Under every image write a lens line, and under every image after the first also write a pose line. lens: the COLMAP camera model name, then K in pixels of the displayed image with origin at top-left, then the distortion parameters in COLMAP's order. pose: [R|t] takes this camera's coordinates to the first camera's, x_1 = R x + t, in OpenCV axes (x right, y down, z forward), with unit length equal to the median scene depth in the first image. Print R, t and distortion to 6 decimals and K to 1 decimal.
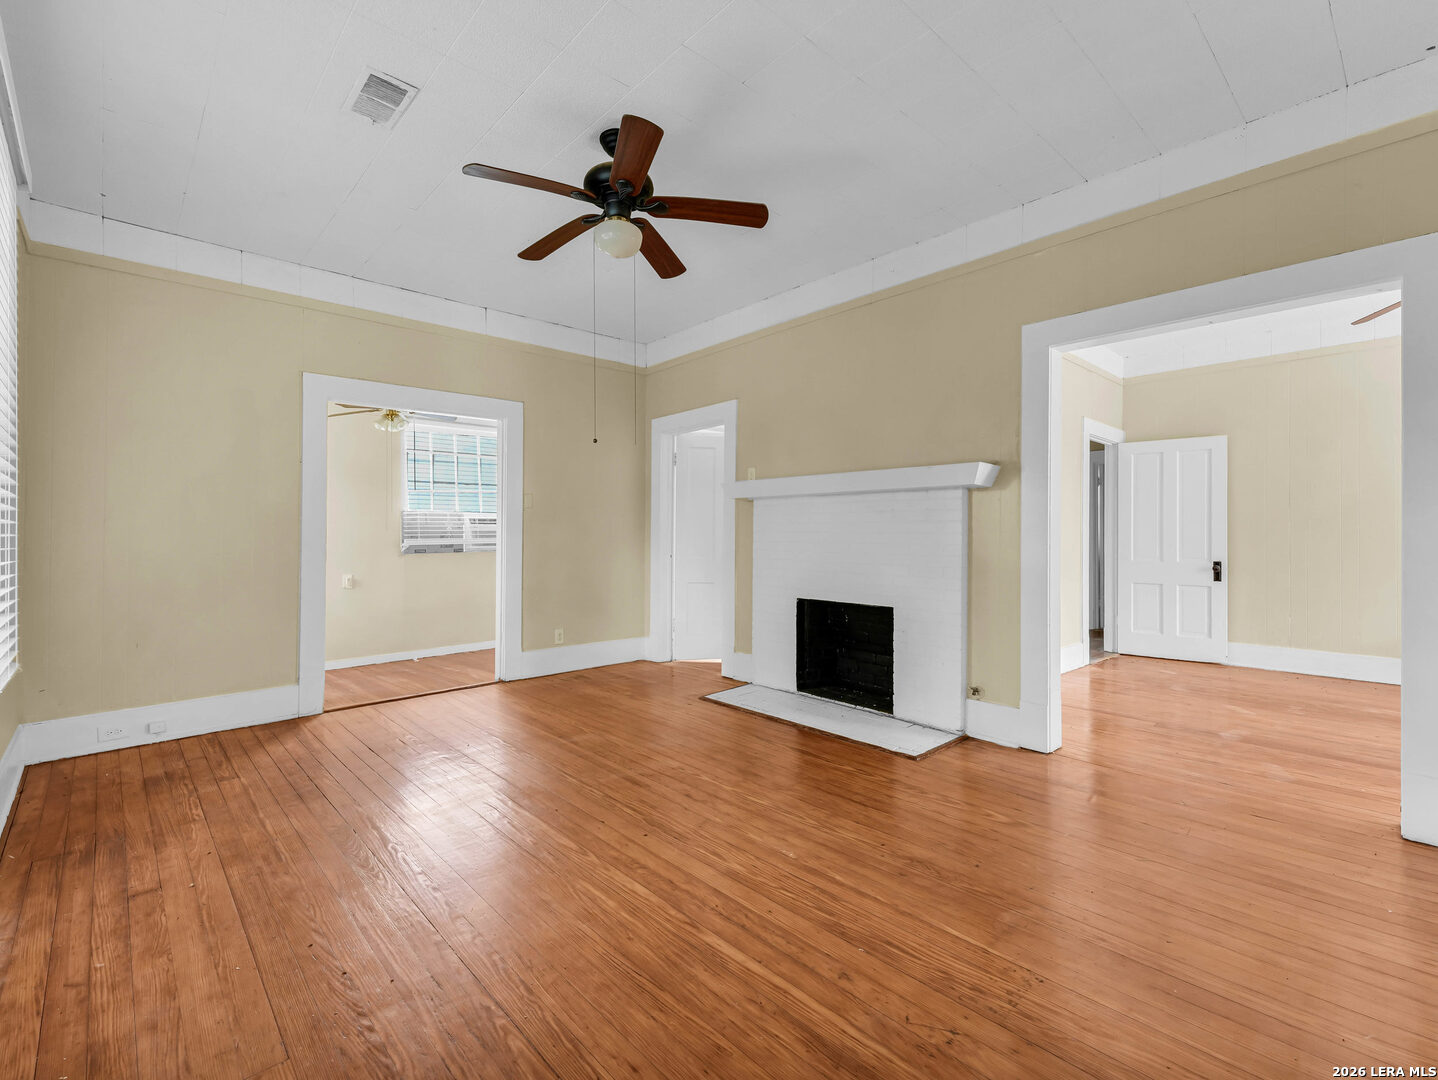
lens RADIAL K [[677.3, 0, 739.8], [0, 677.3, 536.3], [0, 0, 1]] dist [0.007914, -0.000315]
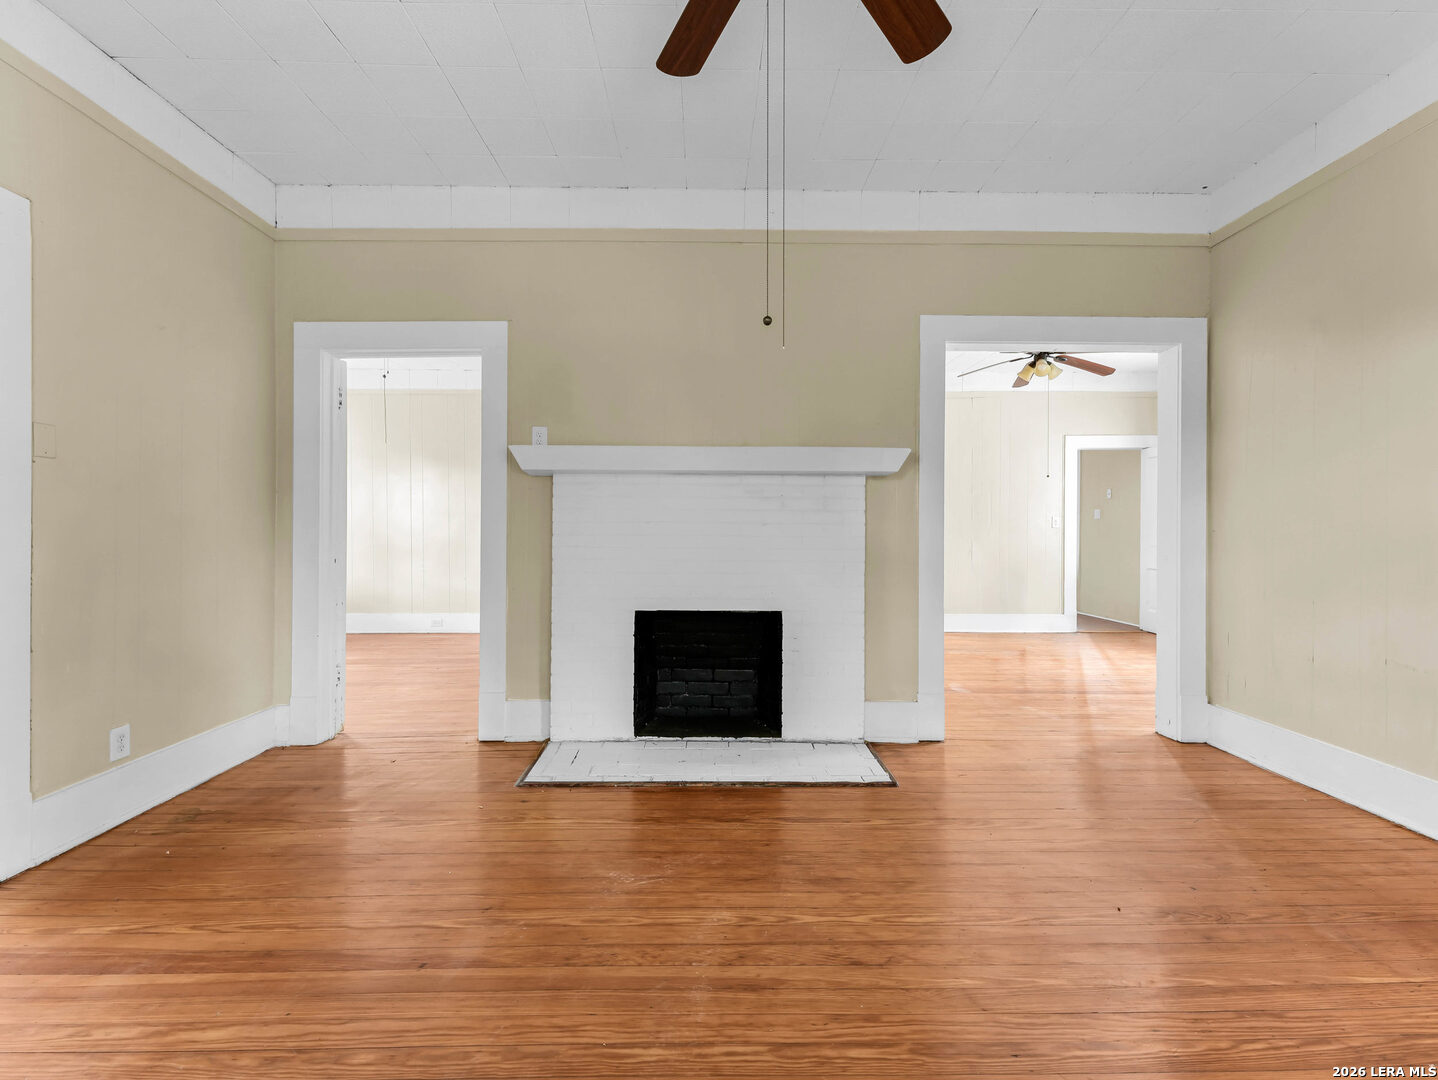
lens RADIAL K [[641.1, 0, 721.6], [0, 641.1, 532.4], [0, 0, 1]] dist [0.026191, -0.011133]
pose [[0.666355, -0.003097, 0.745628, -0.442224], [-0.002345, 0.999978, 0.006249, 0.001608], [-0.745631, -0.005913, 0.666333, 0.547171]]
